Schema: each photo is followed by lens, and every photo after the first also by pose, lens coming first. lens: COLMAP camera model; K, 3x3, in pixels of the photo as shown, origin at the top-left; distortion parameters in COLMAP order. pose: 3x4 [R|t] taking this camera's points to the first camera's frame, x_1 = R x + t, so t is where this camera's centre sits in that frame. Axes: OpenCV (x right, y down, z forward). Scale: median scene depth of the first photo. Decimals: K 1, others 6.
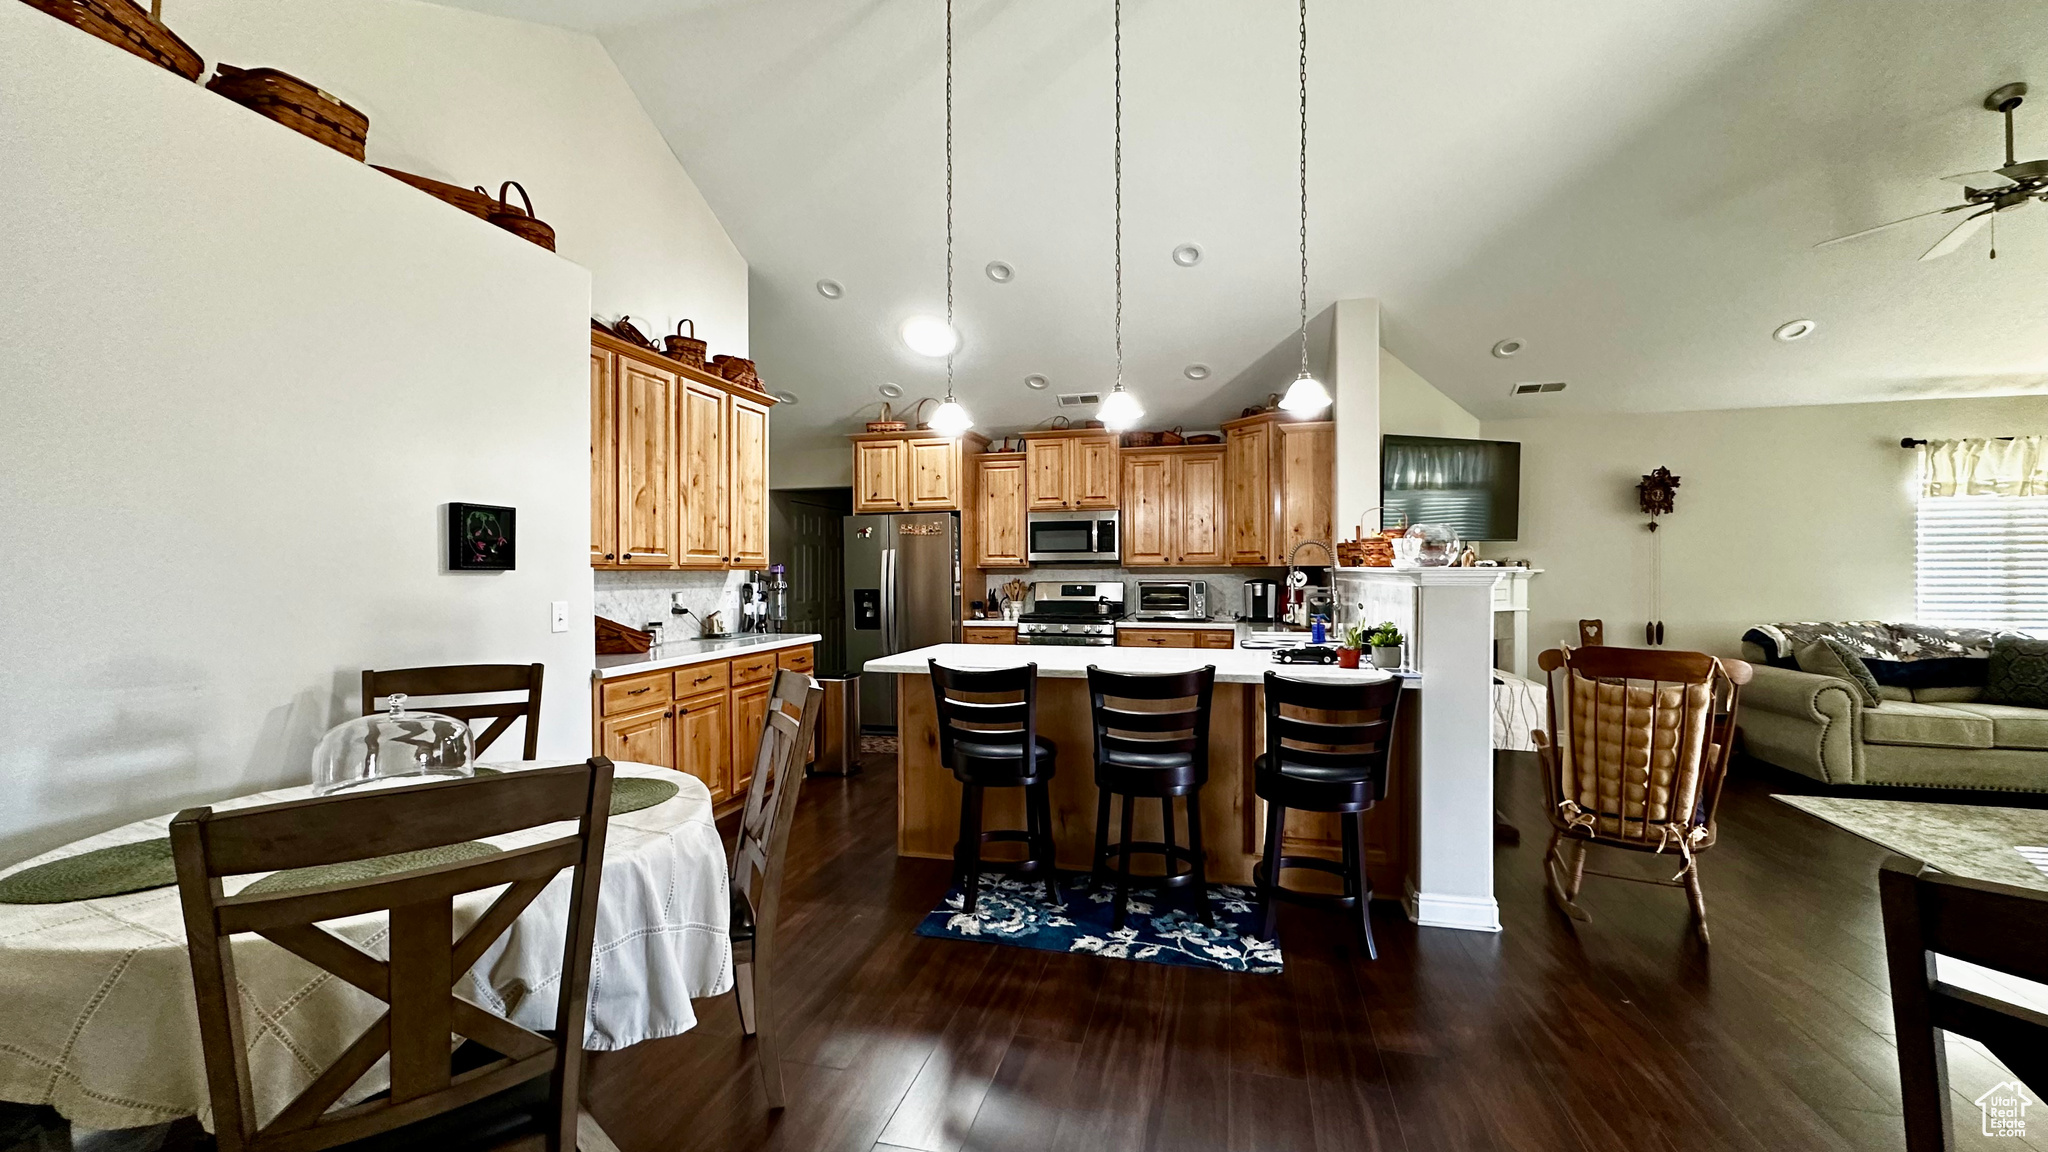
lens RADIAL K [[815.6, 0, 1023.8], [0, 815.6, 574.8], [0, 0, 1]] dist [-0.002683, 0.000330]
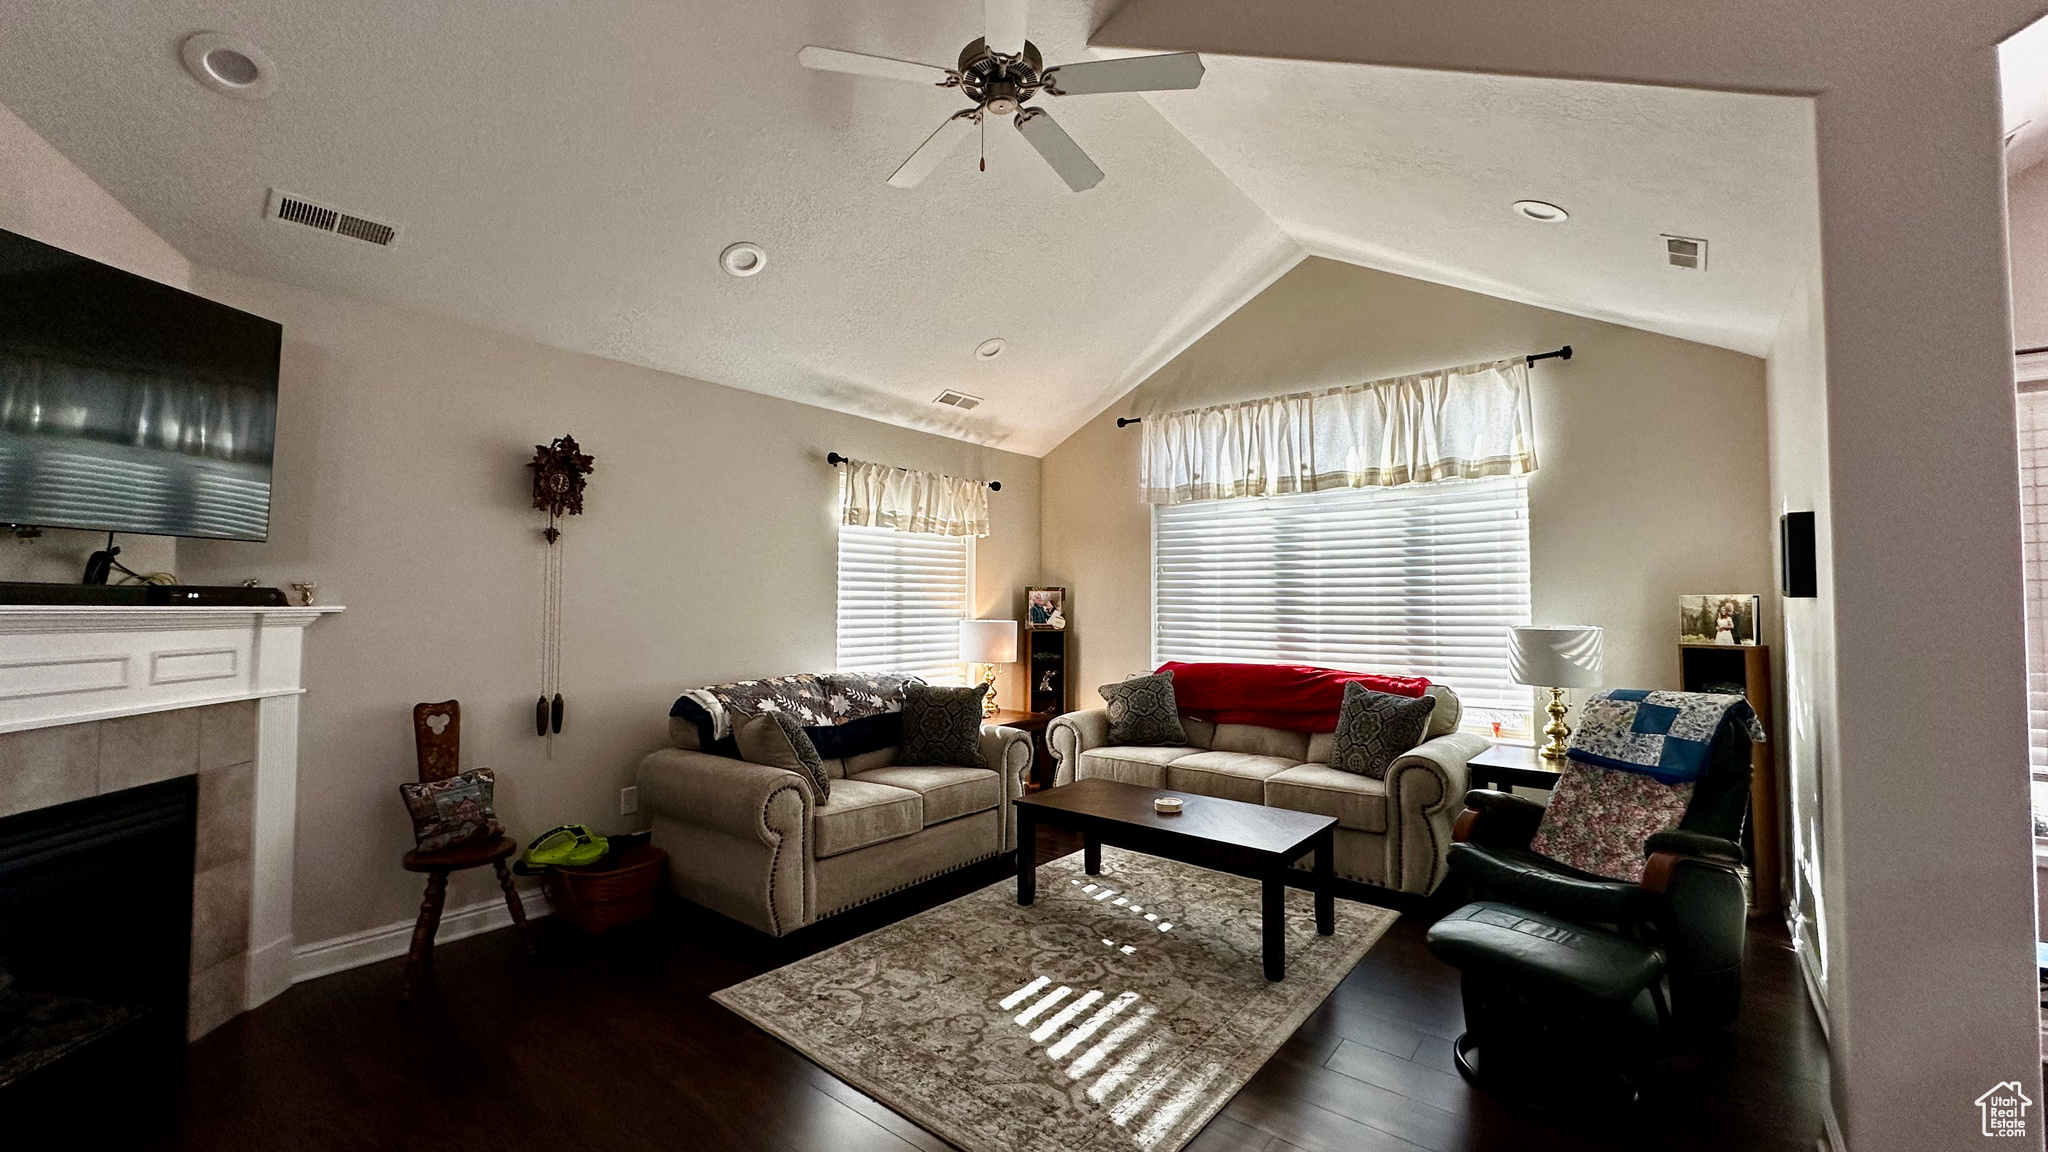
lens RADIAL K [[815.6, 0, 1023.6], [0, 815.6, 575.0], [0, 0, 1]] dist [-0.002683, 0.000330]
pose [[0.410417, 0.038635, 0.911079, 0.408563], [-0.002720, 0.999149, -0.041145, -0.007034], [-0.911894, 0.014408, 0.410173, 0.483899]]
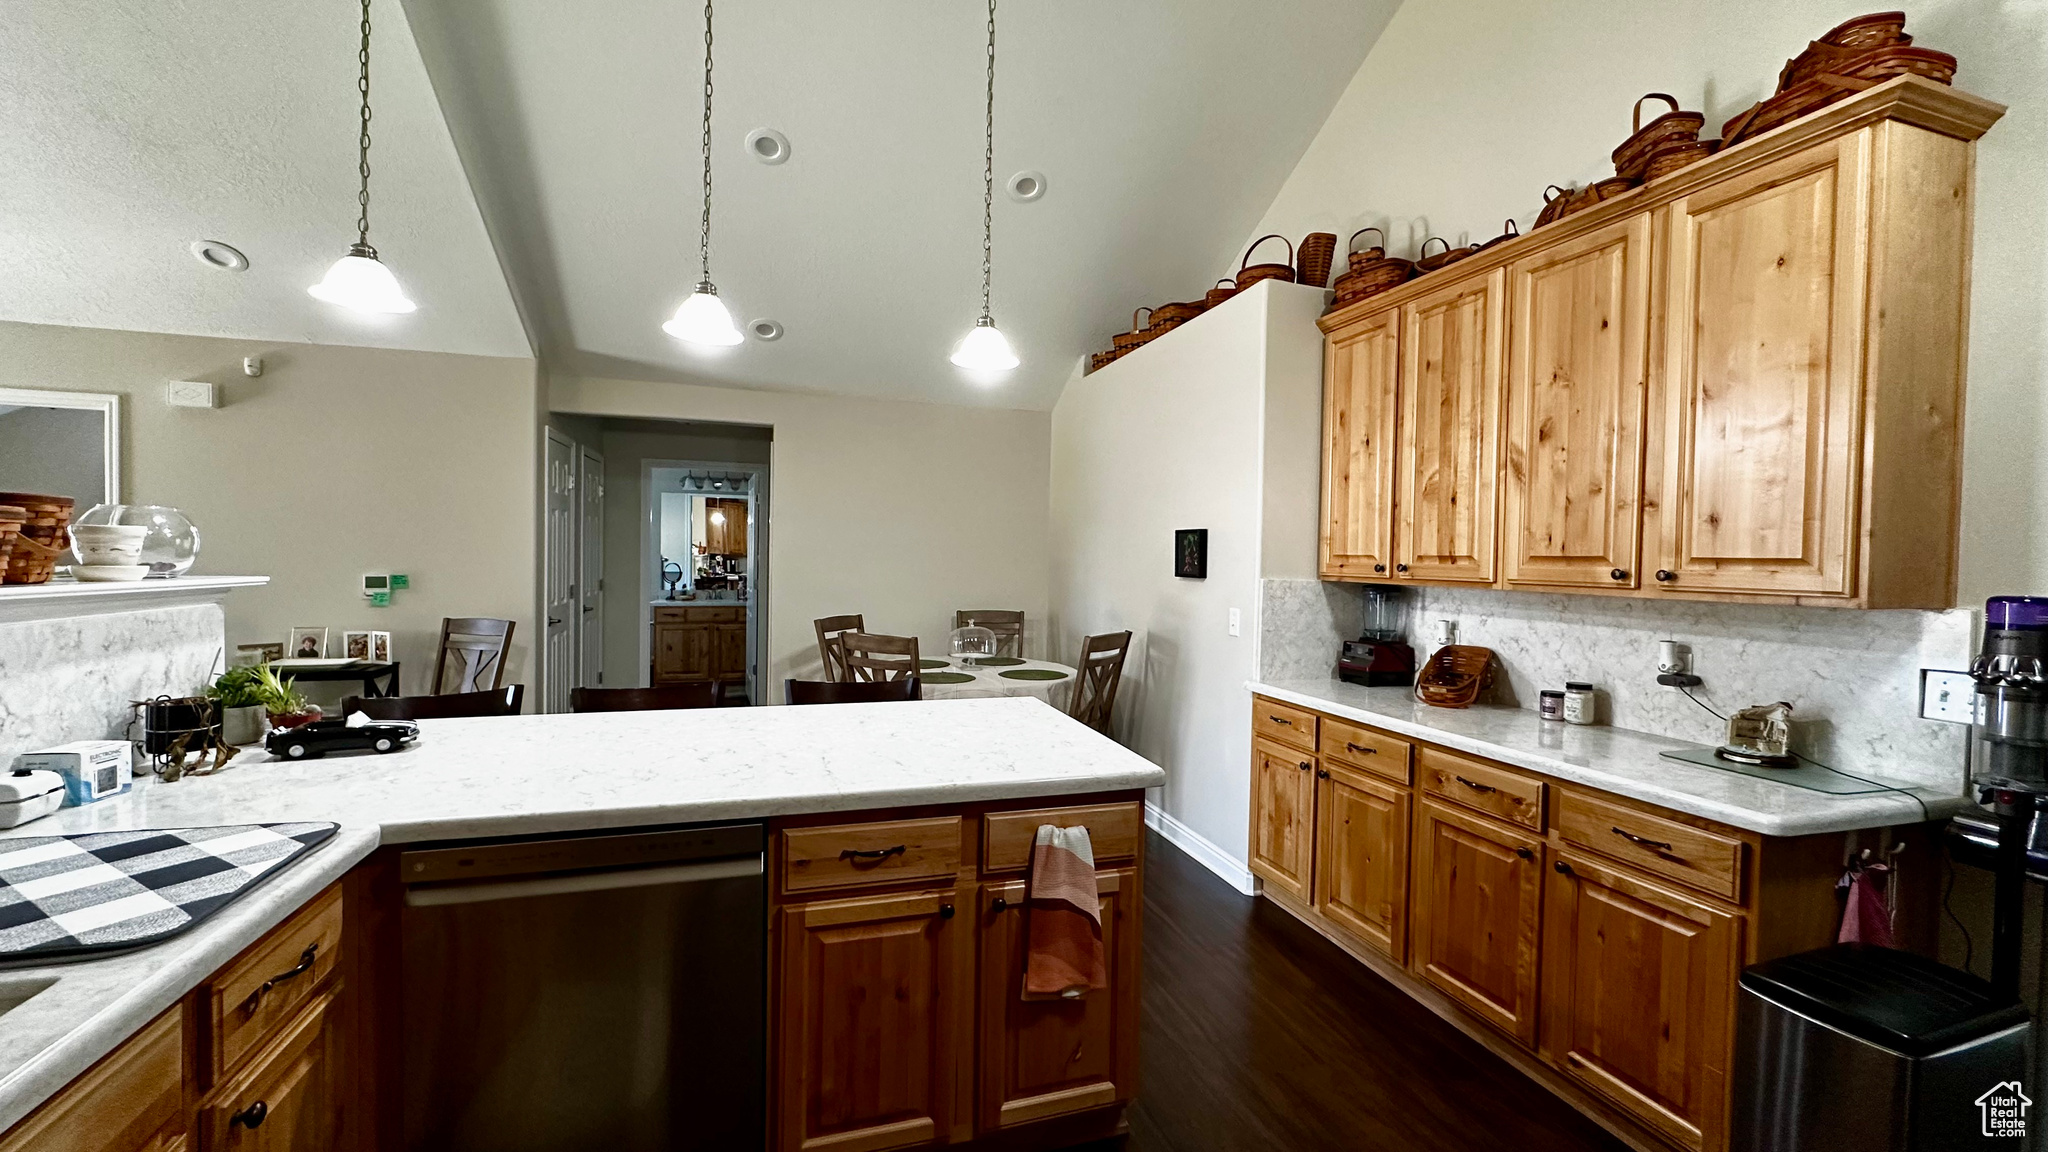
lens RADIAL K [[815.6, 0, 1024.9], [0, 815.6, 575.5], [0, 0, 1]] dist [-0.002683, 0.000330]
pose [[-0.849011, 0.000585, -0.528375, 0.155302], [-0.017456, 0.999422, 0.029155, -0.023588], [0.528087, 0.033976, -0.848510, 1.085764]]
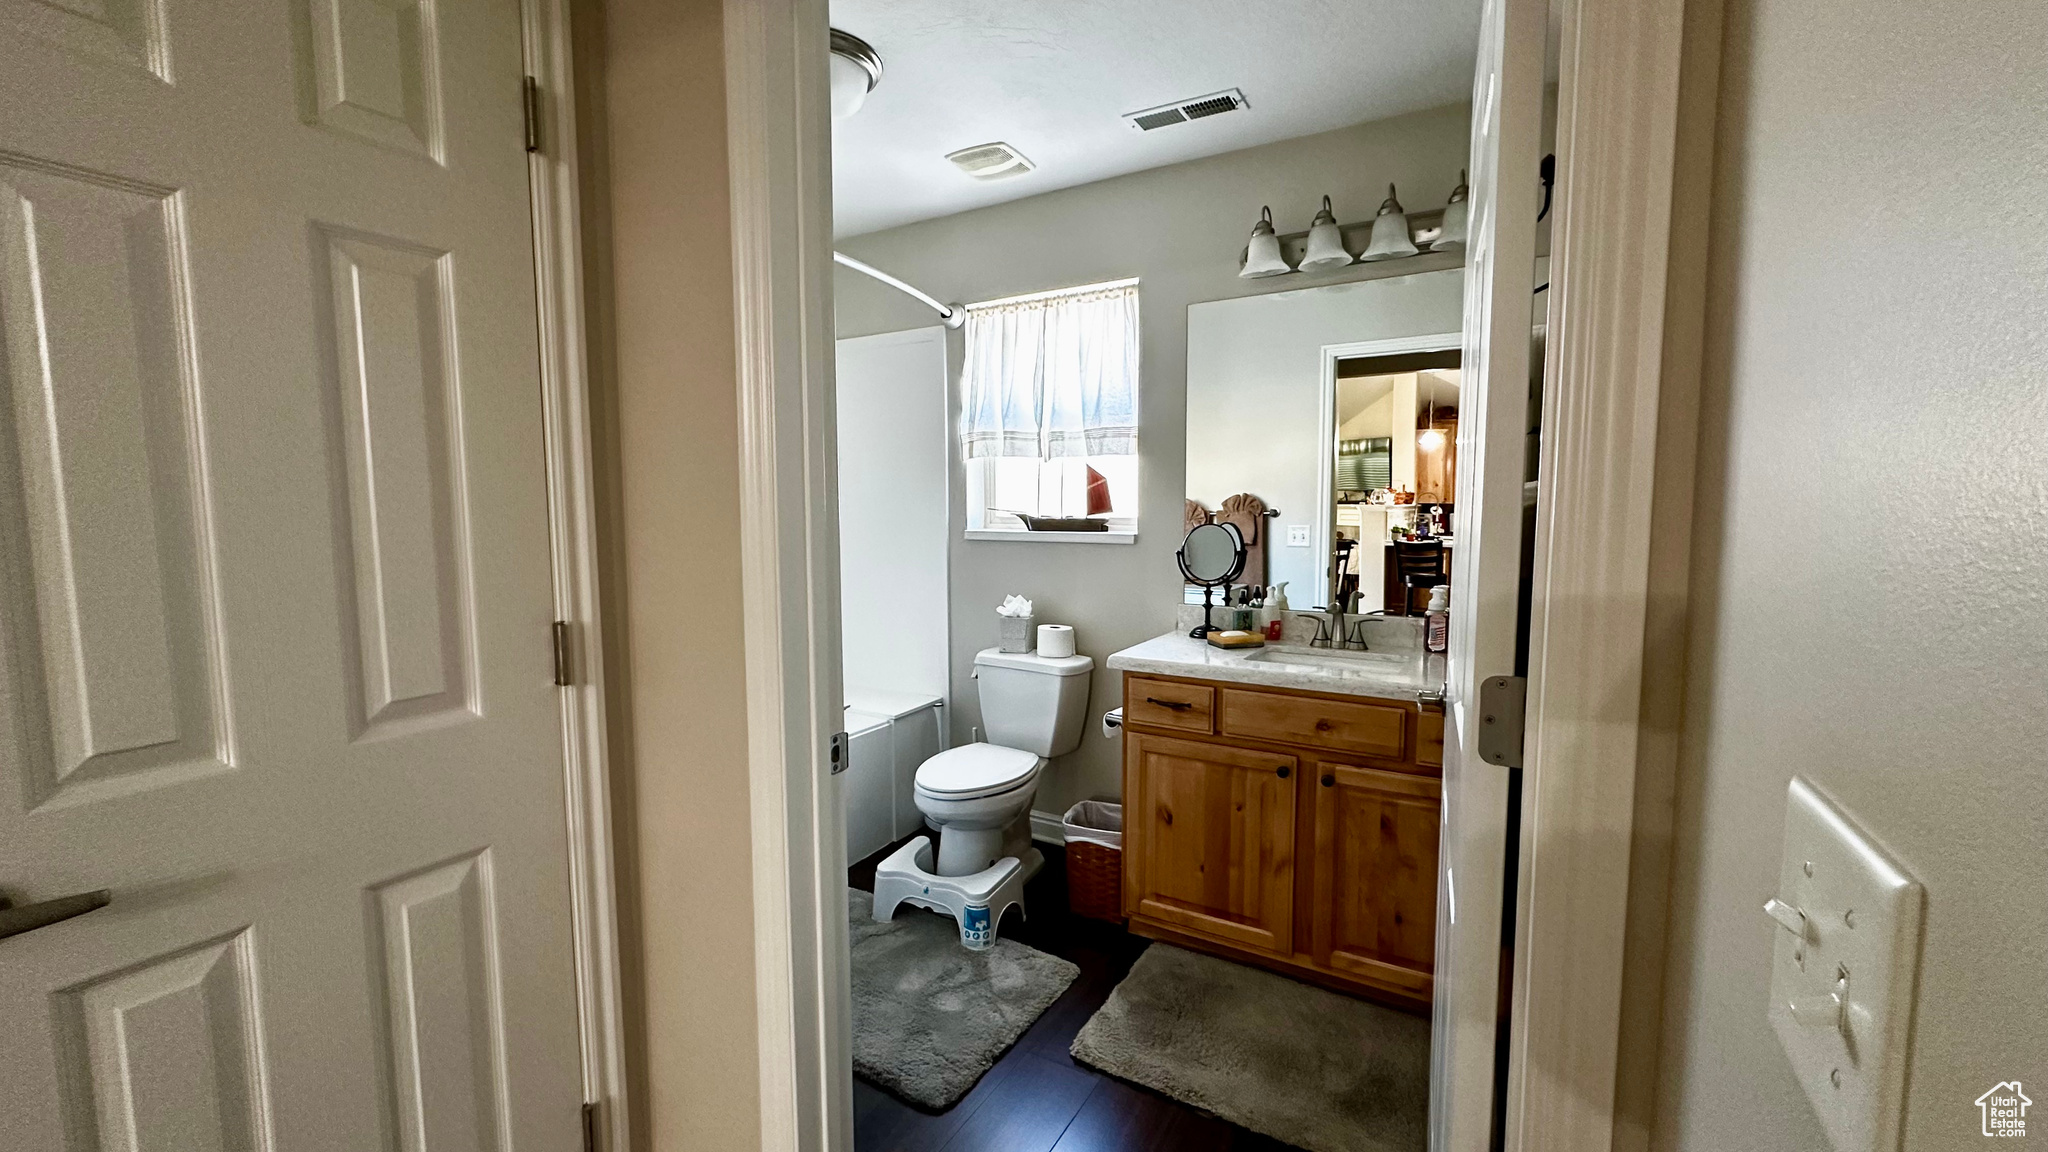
lens RADIAL K [[815.6, 0, 1025.2], [0, 815.6, 574.1], [0, 0, 1]] dist [-0.002683, 0.000330]
pose [[-0.958891, -0.018860, 0.283147, -0.135286], [0.006496, 0.996069, 0.088346, -0.004136], [-0.283700, 0.086554, -0.954999, -0.114384]]
